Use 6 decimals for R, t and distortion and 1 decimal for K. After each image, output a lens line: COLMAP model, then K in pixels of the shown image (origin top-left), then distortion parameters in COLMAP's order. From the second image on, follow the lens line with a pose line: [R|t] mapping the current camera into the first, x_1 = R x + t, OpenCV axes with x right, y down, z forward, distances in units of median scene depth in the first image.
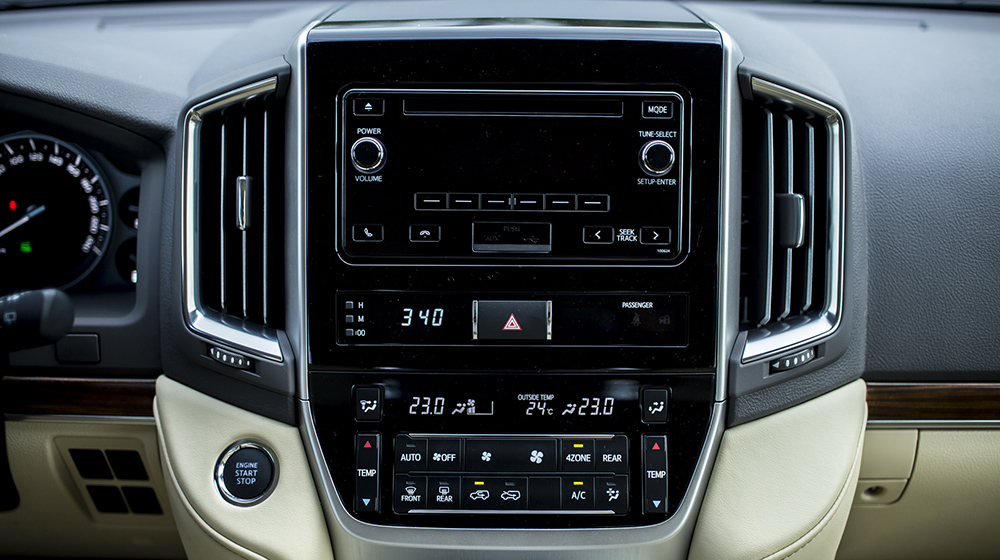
lens RADIAL K [[1005.4, 0, 499.7], [0, 1005.4, 307.2], [0, 0, 1]] dist [-0.070145, 0.005567]
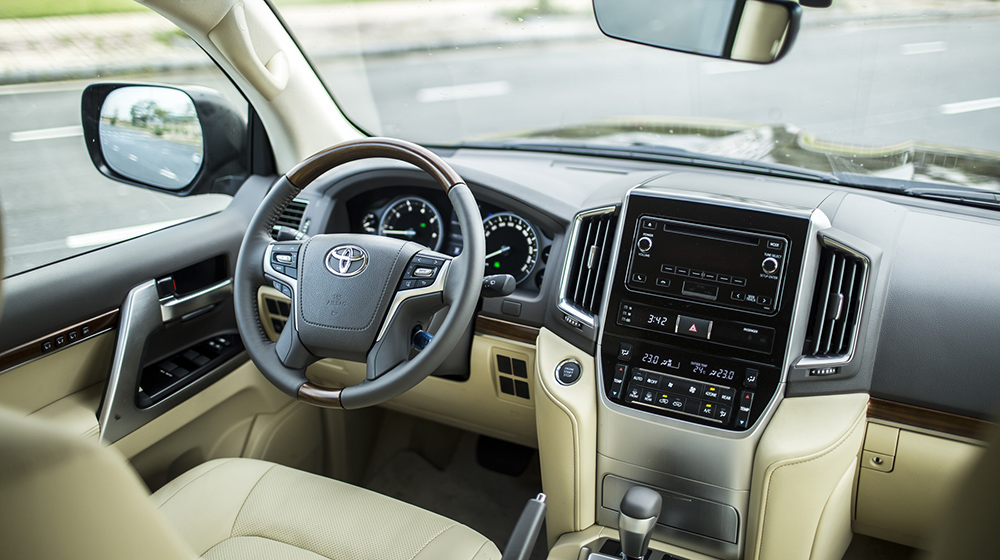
lens RADIAL K [[1005.4, 0, 499.7], [0, 1005.4, 307.2], [0, 0, 1]] dist [-0.070145, 0.005567]
pose [[0.903280, 0.174264, -0.392068, 0.484705], [-0.215931, 0.974280, -0.064438, 0.205155], [0.370755, 0.142865, 0.917676, -1.201069]]
